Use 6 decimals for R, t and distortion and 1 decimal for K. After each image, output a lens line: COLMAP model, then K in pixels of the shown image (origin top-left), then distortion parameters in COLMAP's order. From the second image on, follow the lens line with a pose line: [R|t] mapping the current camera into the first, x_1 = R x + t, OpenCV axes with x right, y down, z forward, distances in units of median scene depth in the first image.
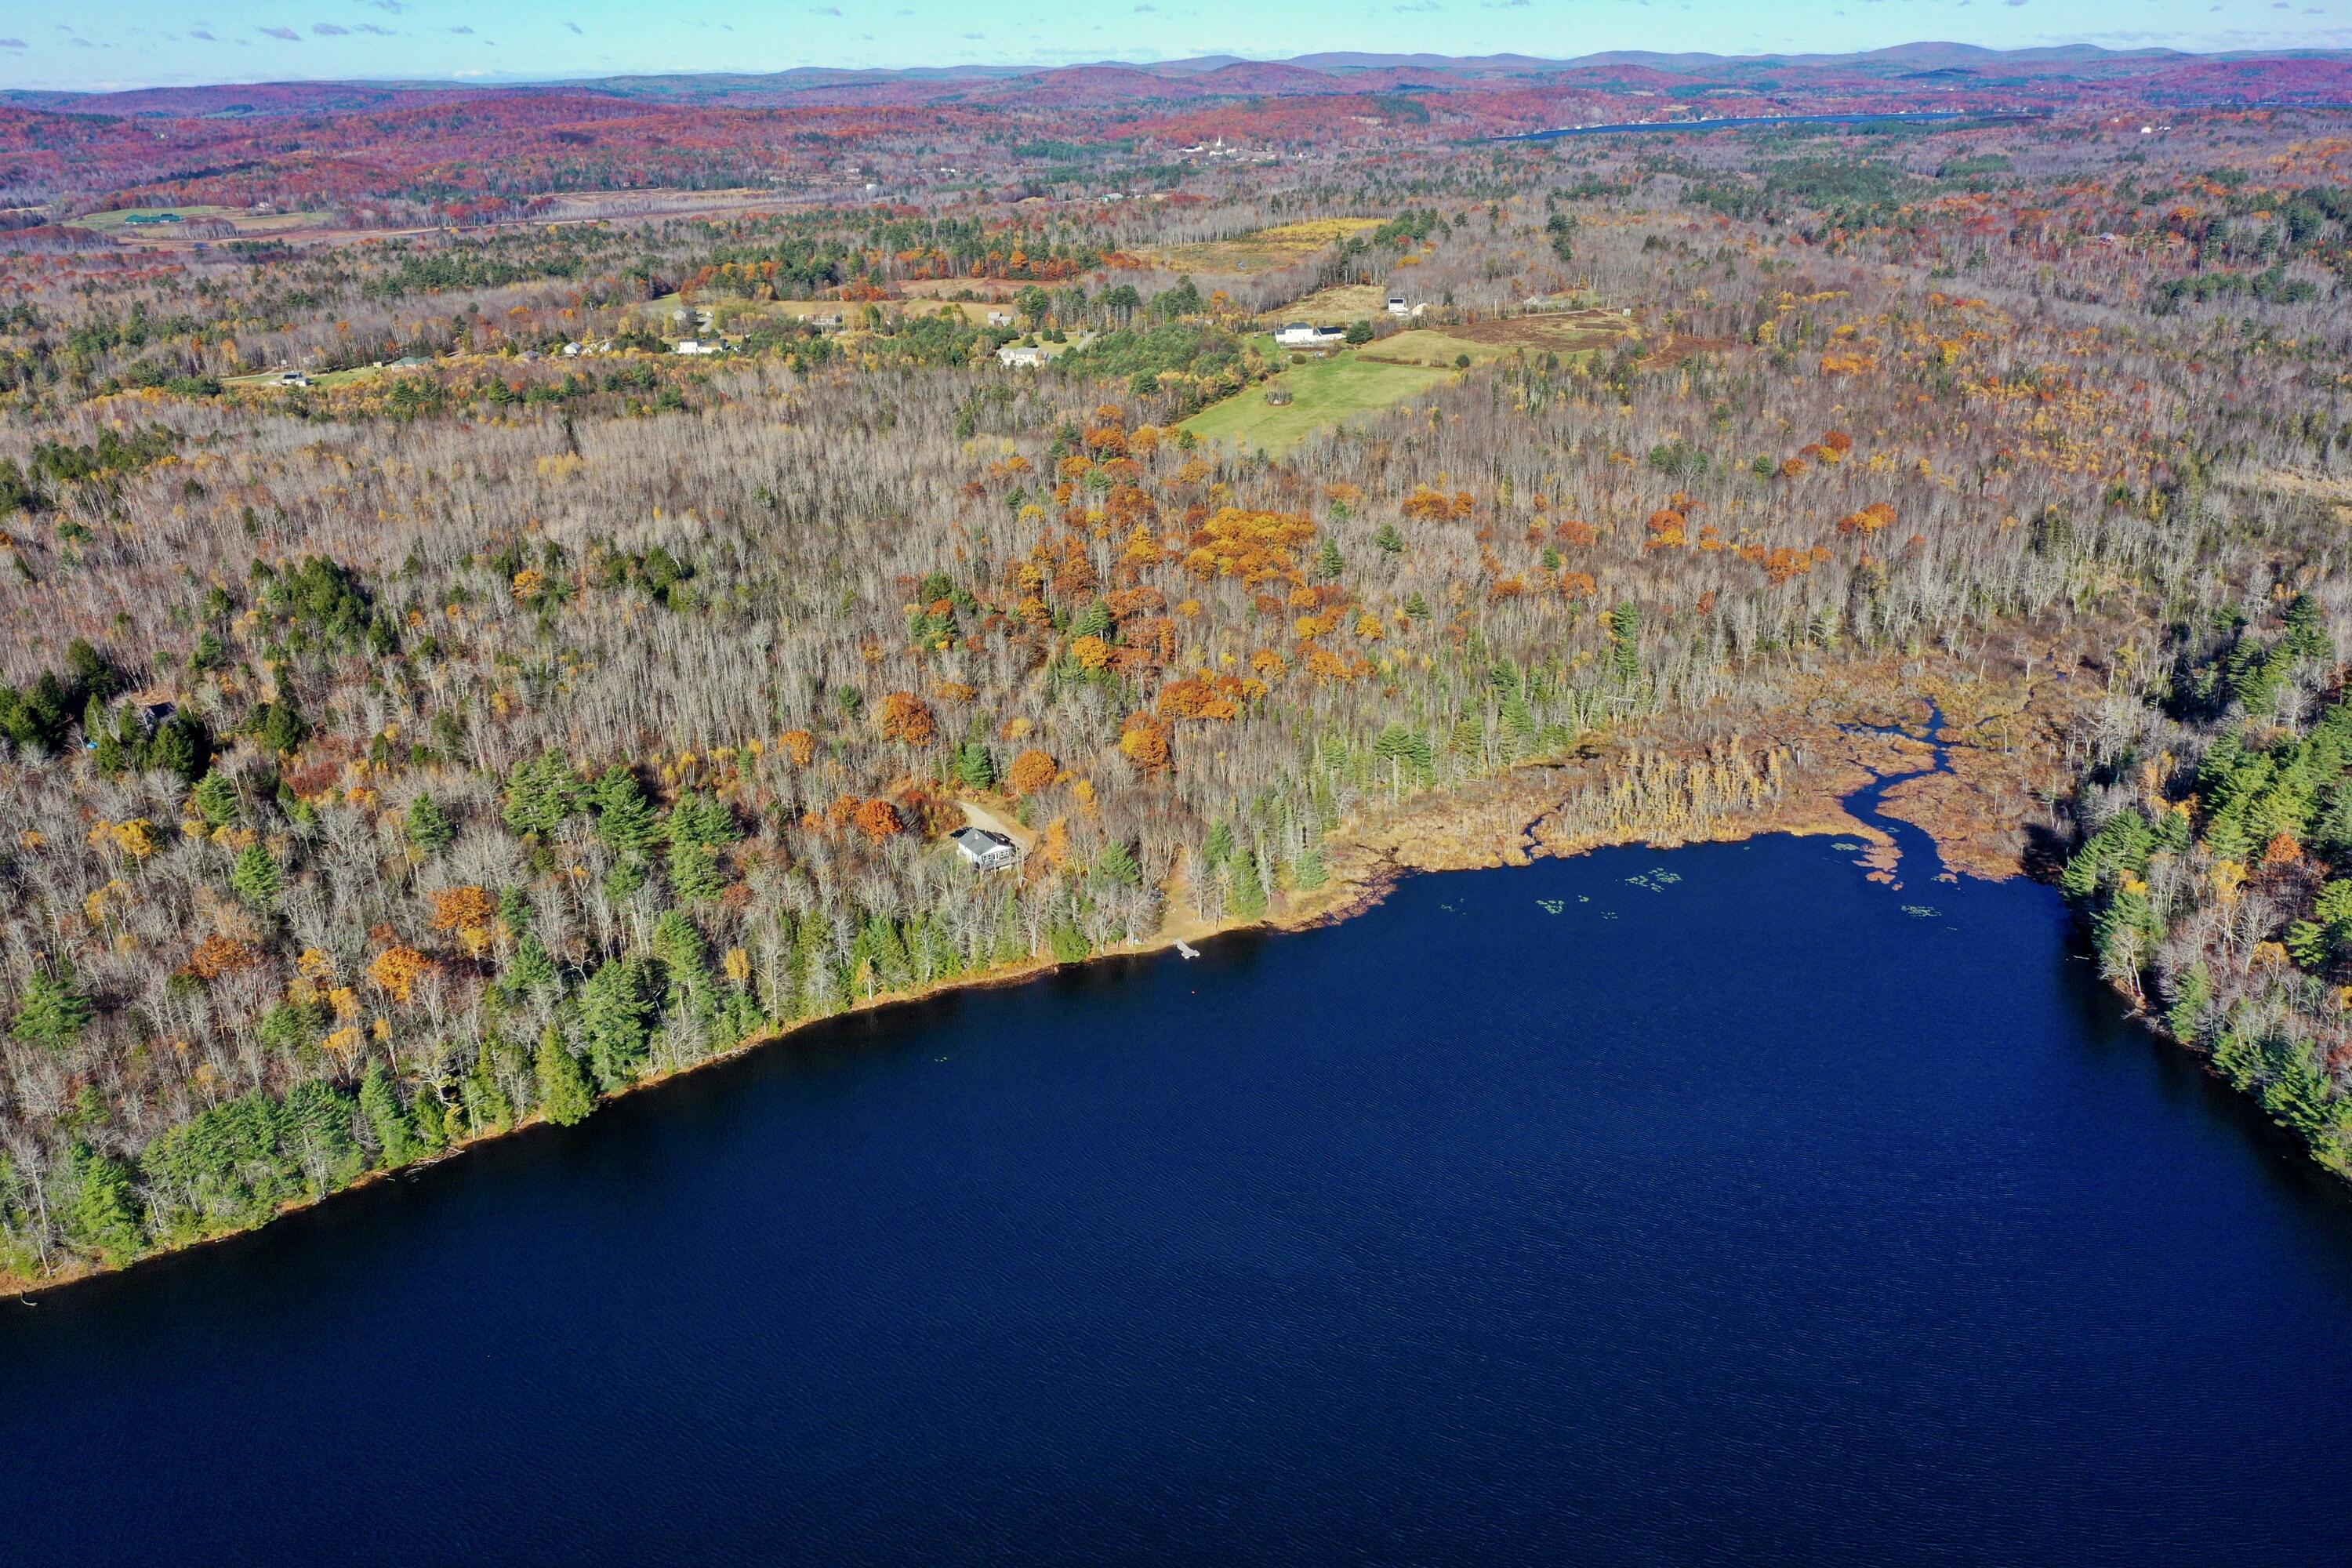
lens RADIAL K [[1846.7, 0, 1176.0], [0, 1846.7, 784.0], [0, 0, 1]] dist [-0.003243, 0.003159]
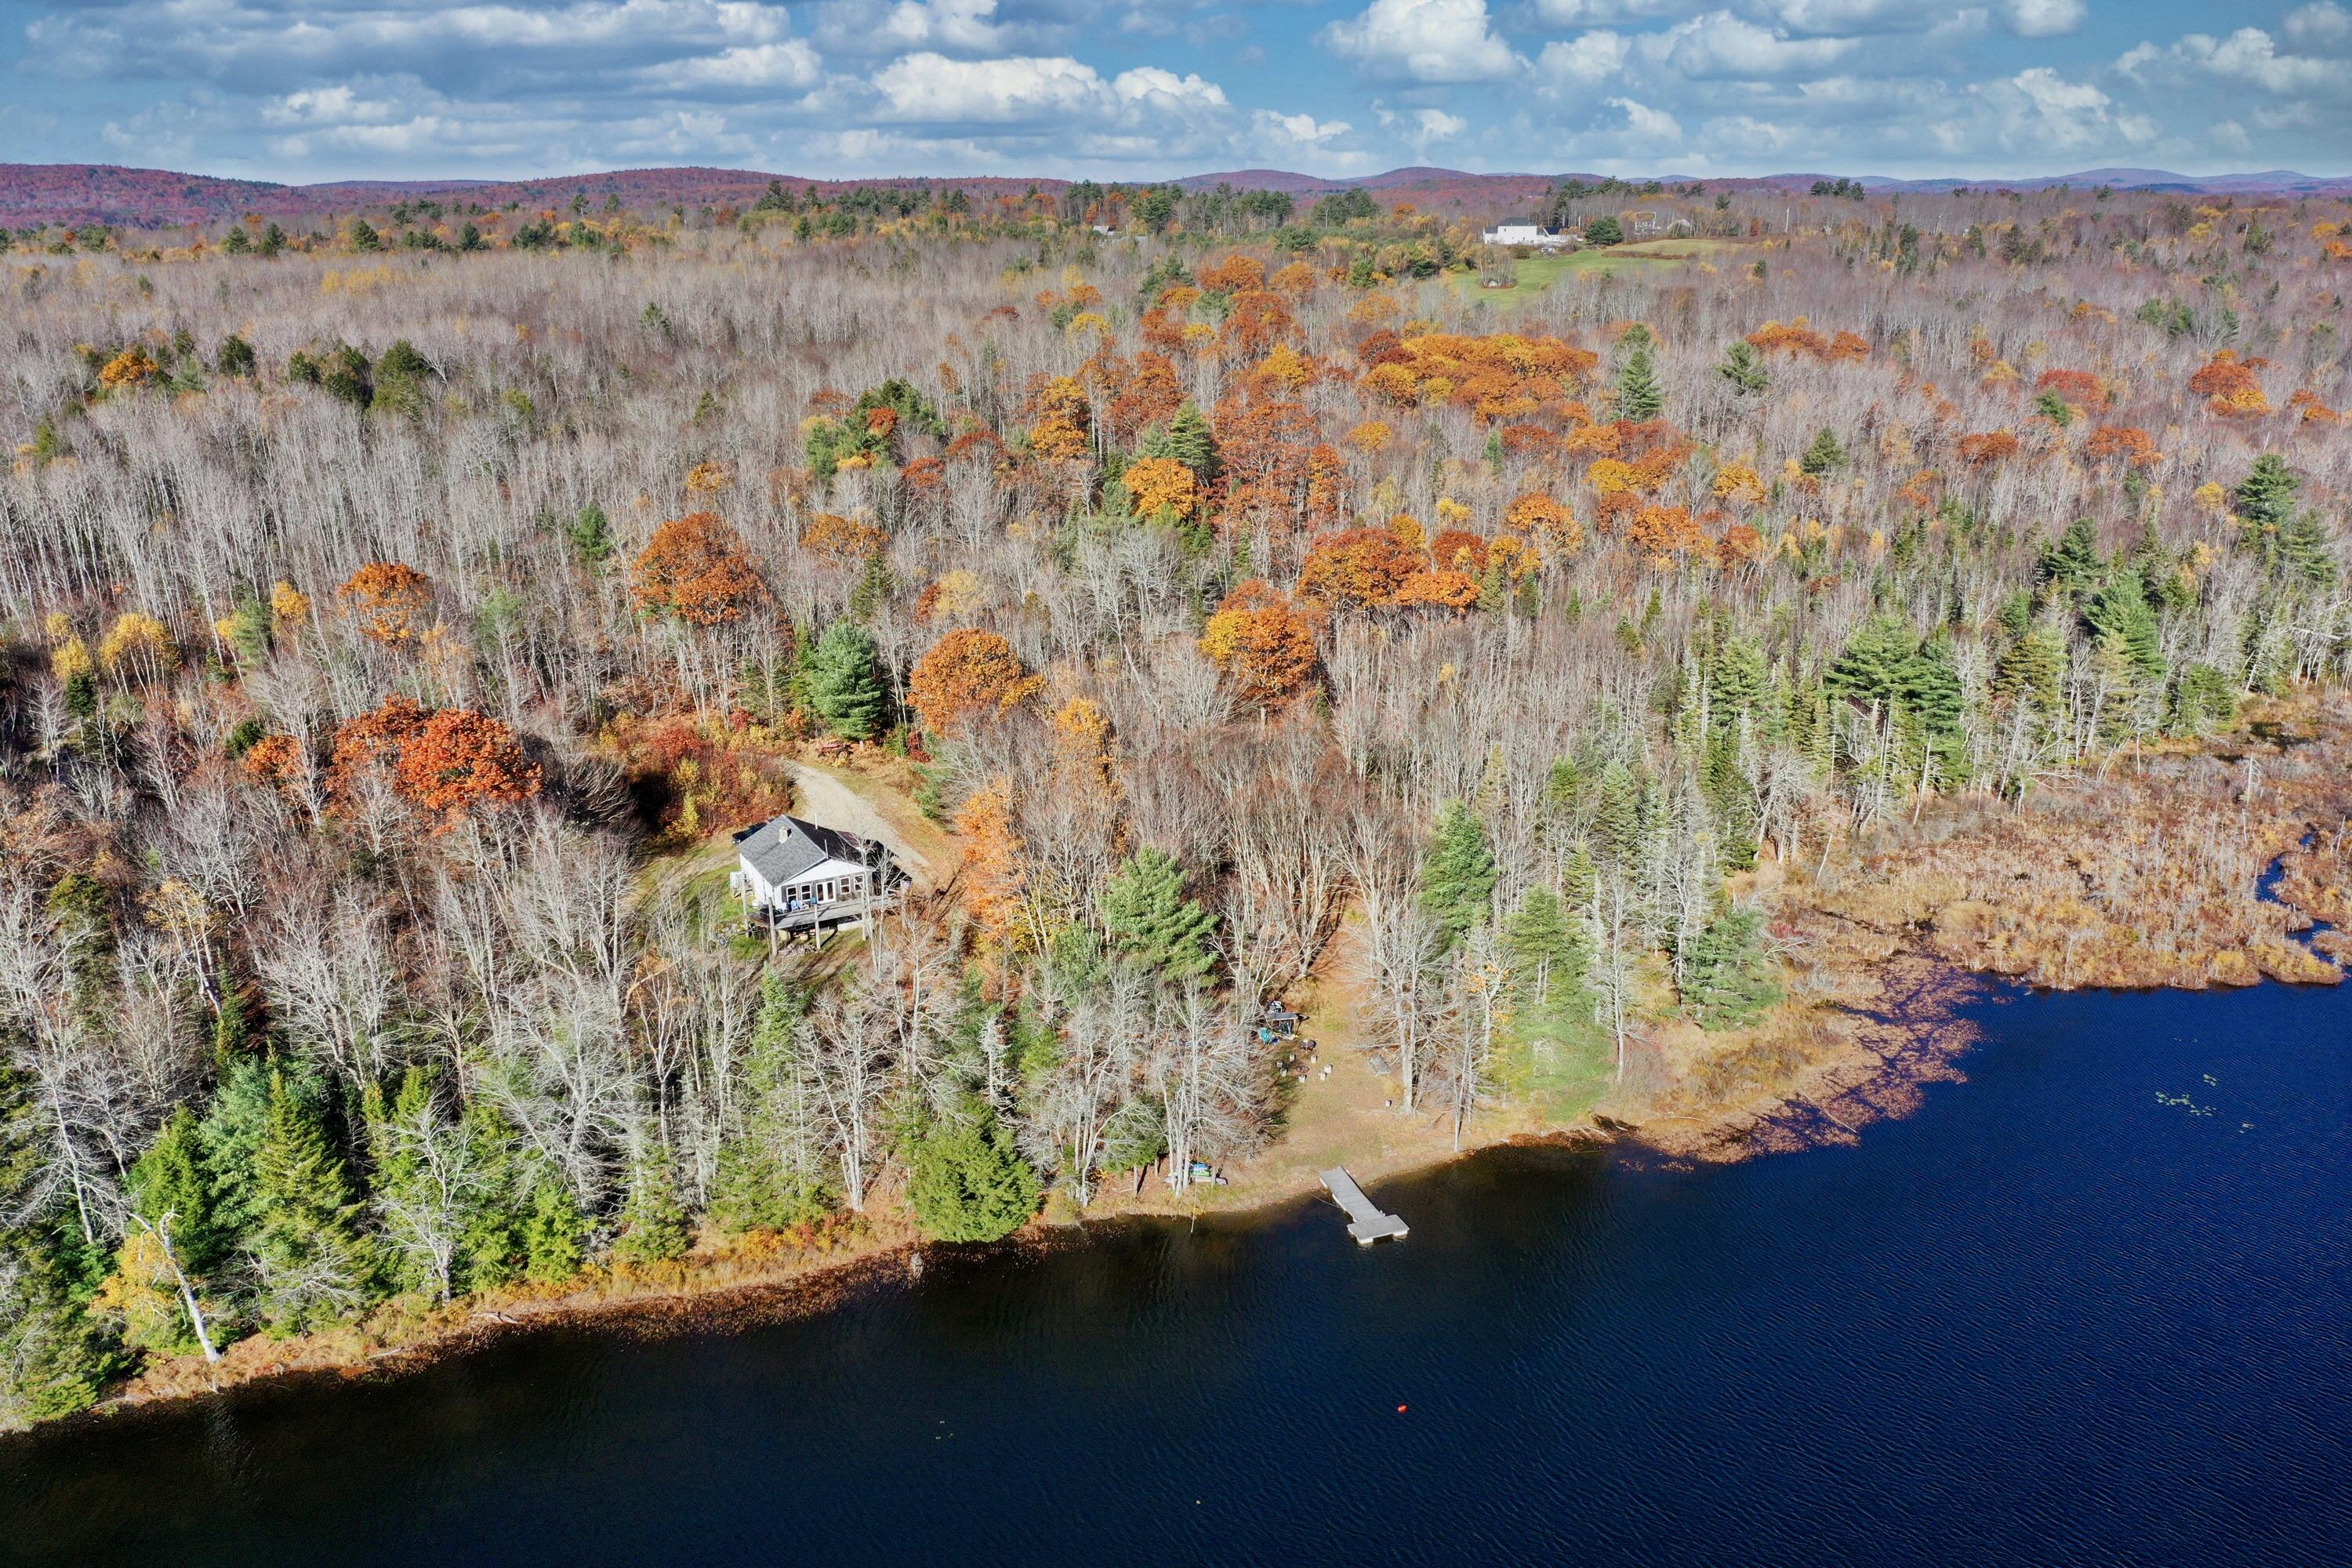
lens RADIAL K [[1846.7, 0, 1176.0], [0, 1846.7, 784.0], [0, 0, 1]] dist [-0.003243, 0.003159]
pose [[0.996386, 0.034524, -0.077613, -0.003747], [-0.039289, 0.997380, -0.060733, 0.038304], [0.075313, 0.063563, 0.995132, 0.666809]]
